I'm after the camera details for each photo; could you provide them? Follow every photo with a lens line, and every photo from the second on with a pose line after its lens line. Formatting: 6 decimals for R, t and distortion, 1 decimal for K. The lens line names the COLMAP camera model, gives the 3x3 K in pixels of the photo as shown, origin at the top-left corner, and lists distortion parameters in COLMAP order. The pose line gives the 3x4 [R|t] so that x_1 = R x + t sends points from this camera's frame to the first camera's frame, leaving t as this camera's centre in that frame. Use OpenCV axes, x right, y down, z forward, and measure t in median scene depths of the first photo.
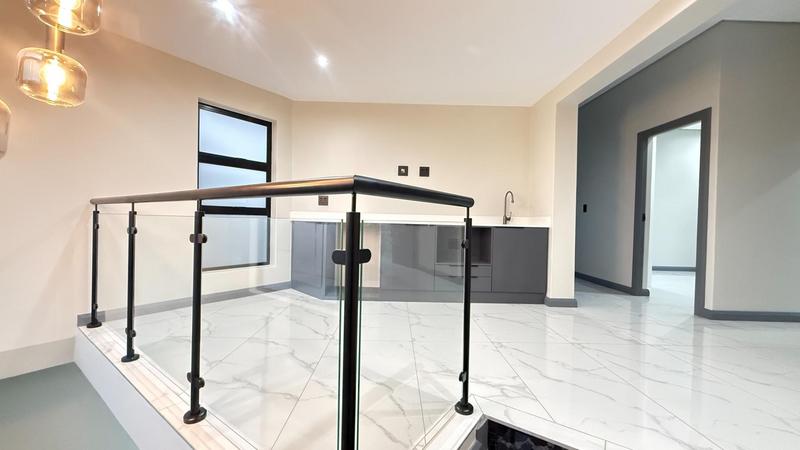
lens RADIAL K [[317.1, 0, 398.4], [0, 317.1, 224.8], [0, 0, 1]] dist [-0.001697, 0.000471]
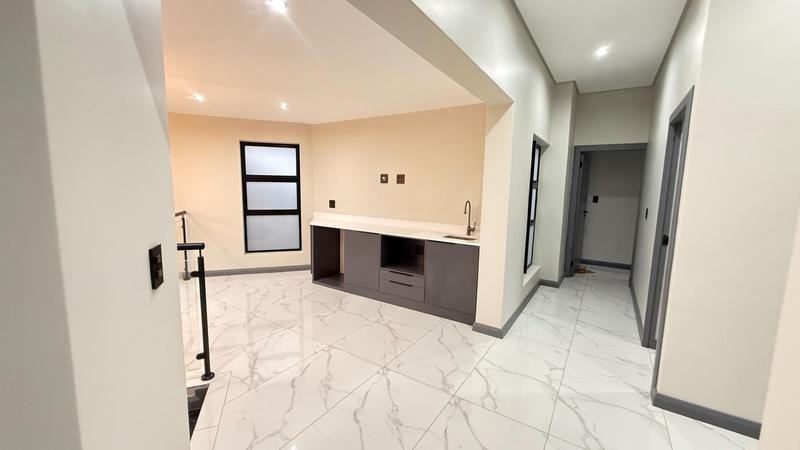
lens RADIAL K [[317.1, 0, 396.1], [0, 317.1, 225.2], [0, 0, 1]] dist [-0.001697, 0.000471]
pose [[0.830943, 0.061993, -0.552893, 0.686926], [-0.008831, 0.995117, 0.098306, -0.122662], [0.556288, -0.076804, 0.827433, 0.109201]]
